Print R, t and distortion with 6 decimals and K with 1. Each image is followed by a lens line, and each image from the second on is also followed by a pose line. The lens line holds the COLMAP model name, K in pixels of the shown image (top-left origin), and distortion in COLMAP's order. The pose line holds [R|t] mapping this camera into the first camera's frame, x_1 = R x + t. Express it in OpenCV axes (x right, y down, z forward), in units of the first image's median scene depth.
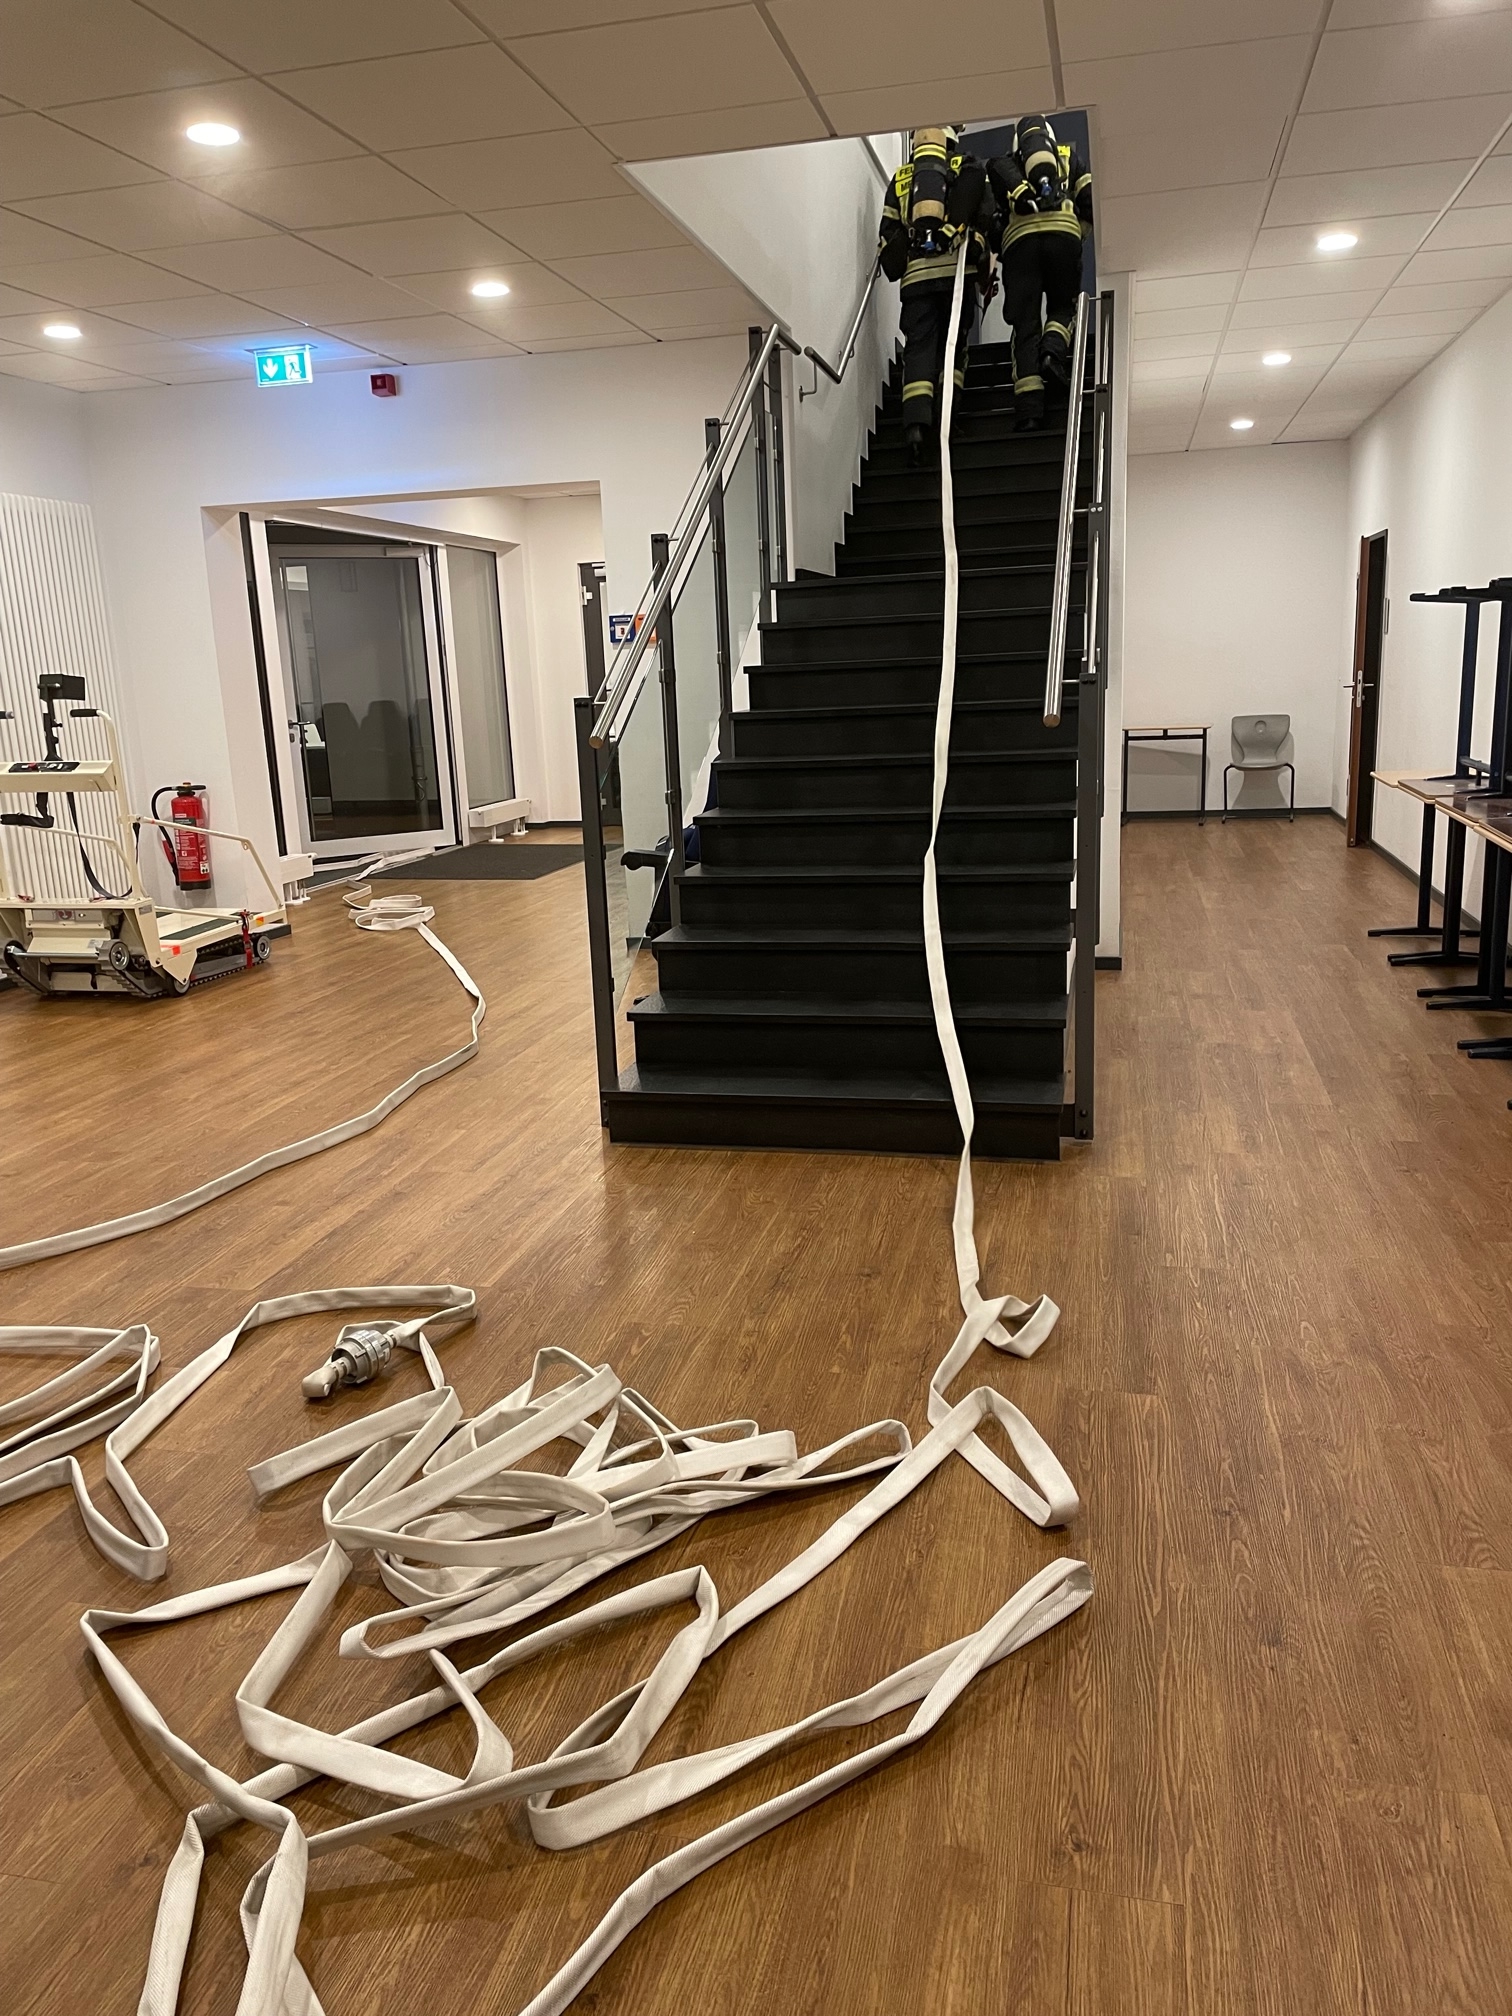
lens RADIAL K [[1524.1, 0, 756.0], [0, 1524.1, 1008.0], [0, 0, 1]] dist [0.092253, -0.126382]
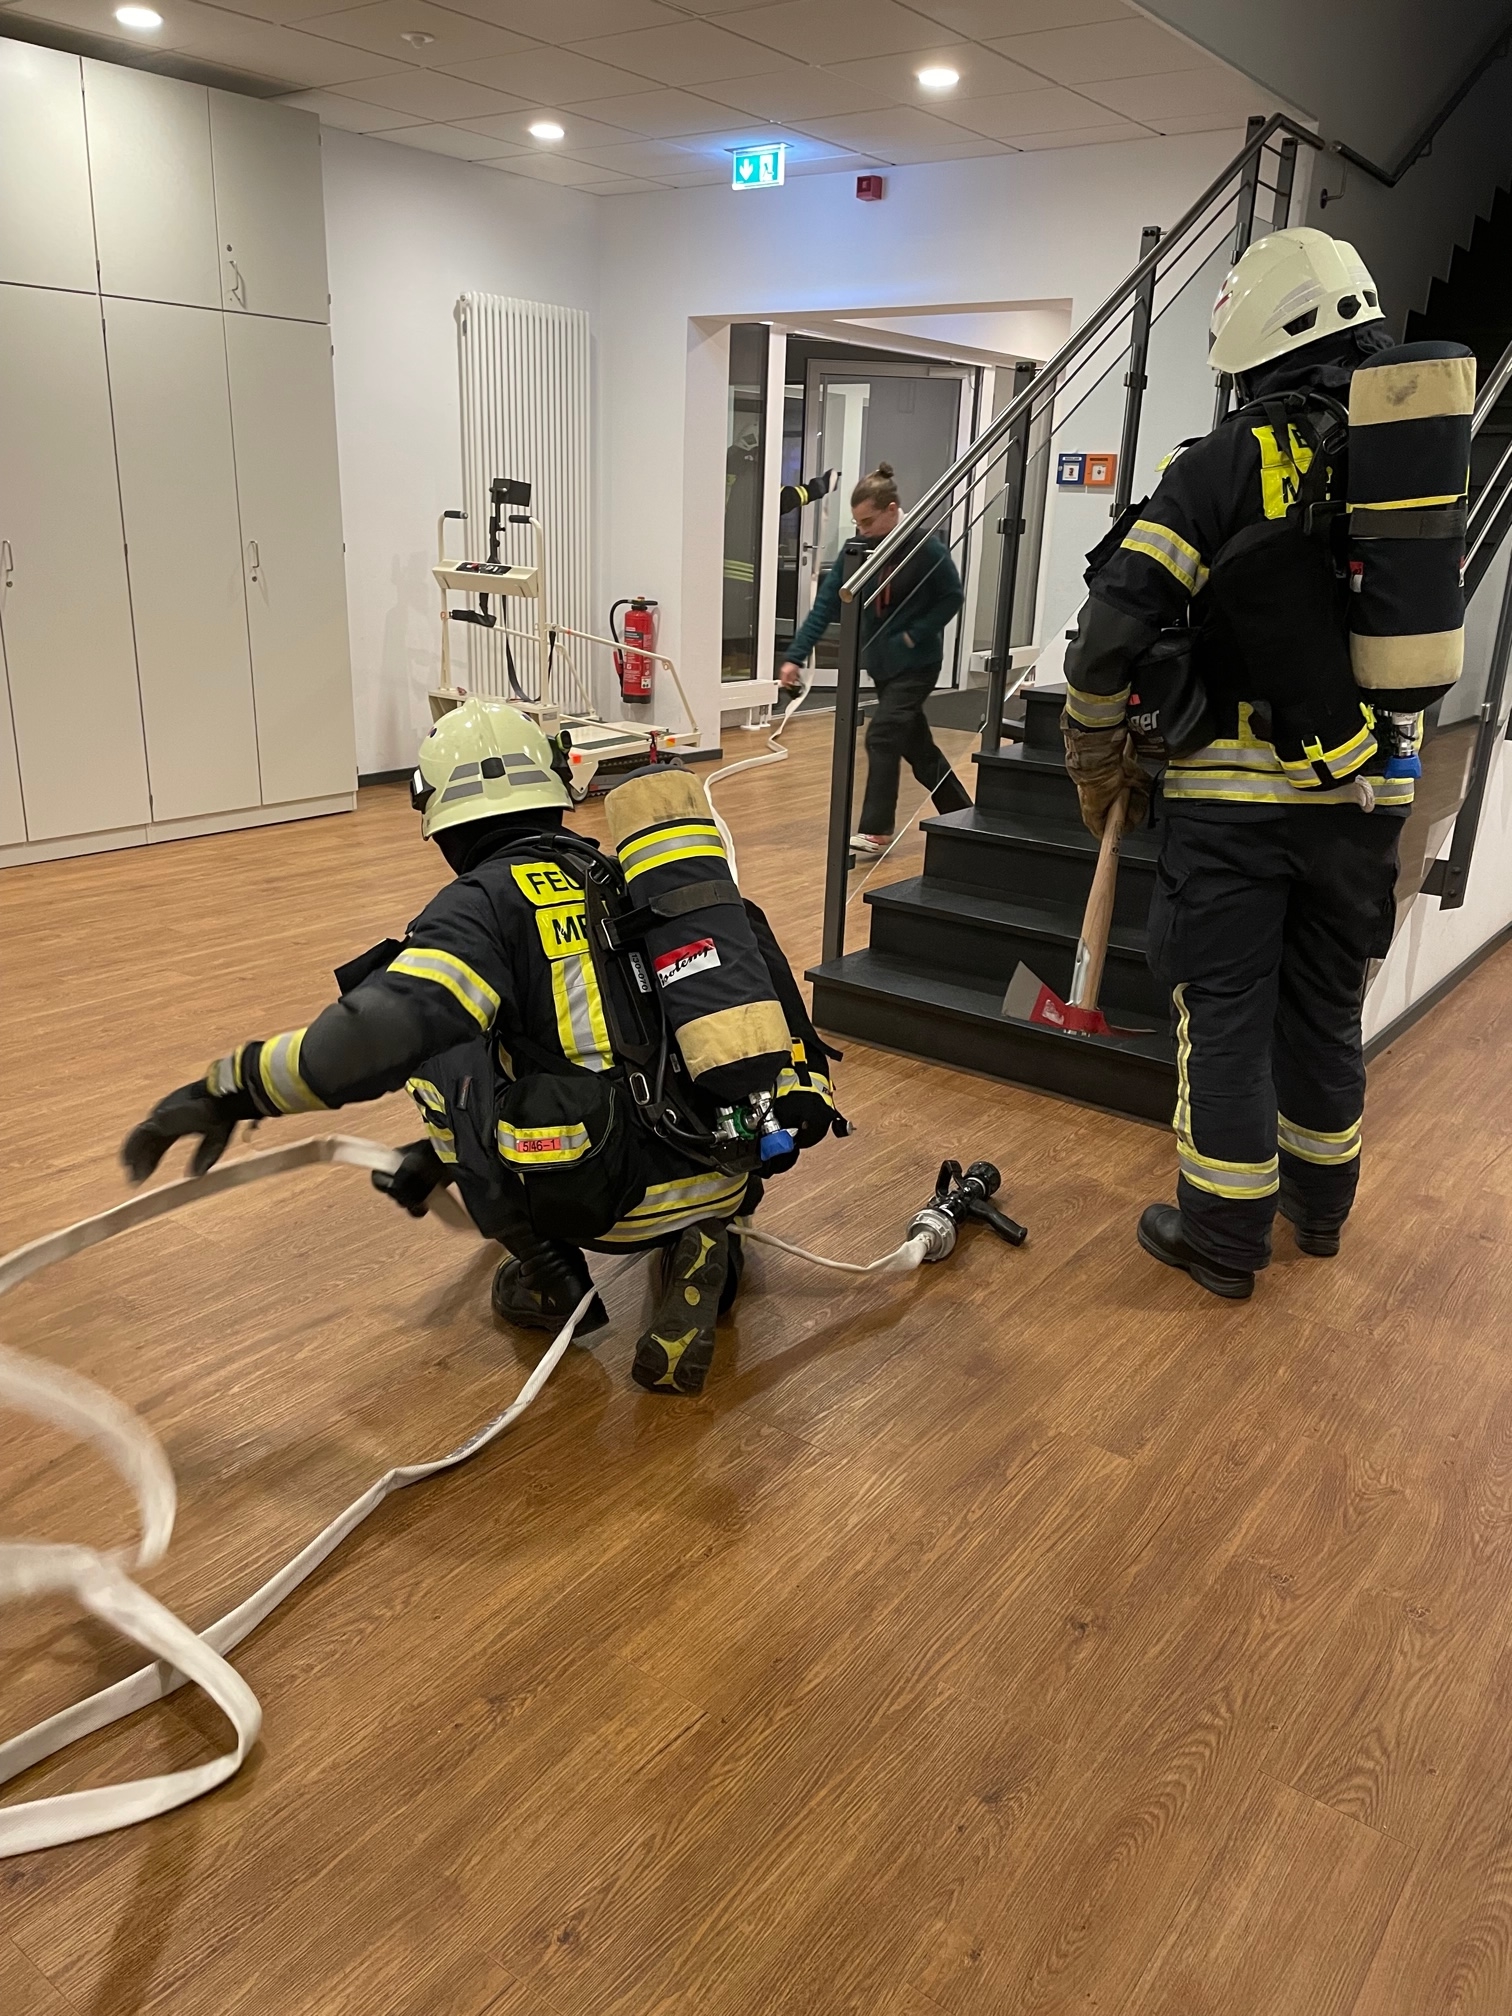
lens RADIAL K [[1524.1, 0, 756.0], [0, 1524.1, 1008.0], [0, 0, 1]] dist [0.092253, -0.126382]
pose [[0.911257, 0.198091, -0.361068, 0.148370], [-0.160468, 0.978217, 0.131688, -0.029268], [0.379289, -0.062062, 0.923195, 0.077040]]
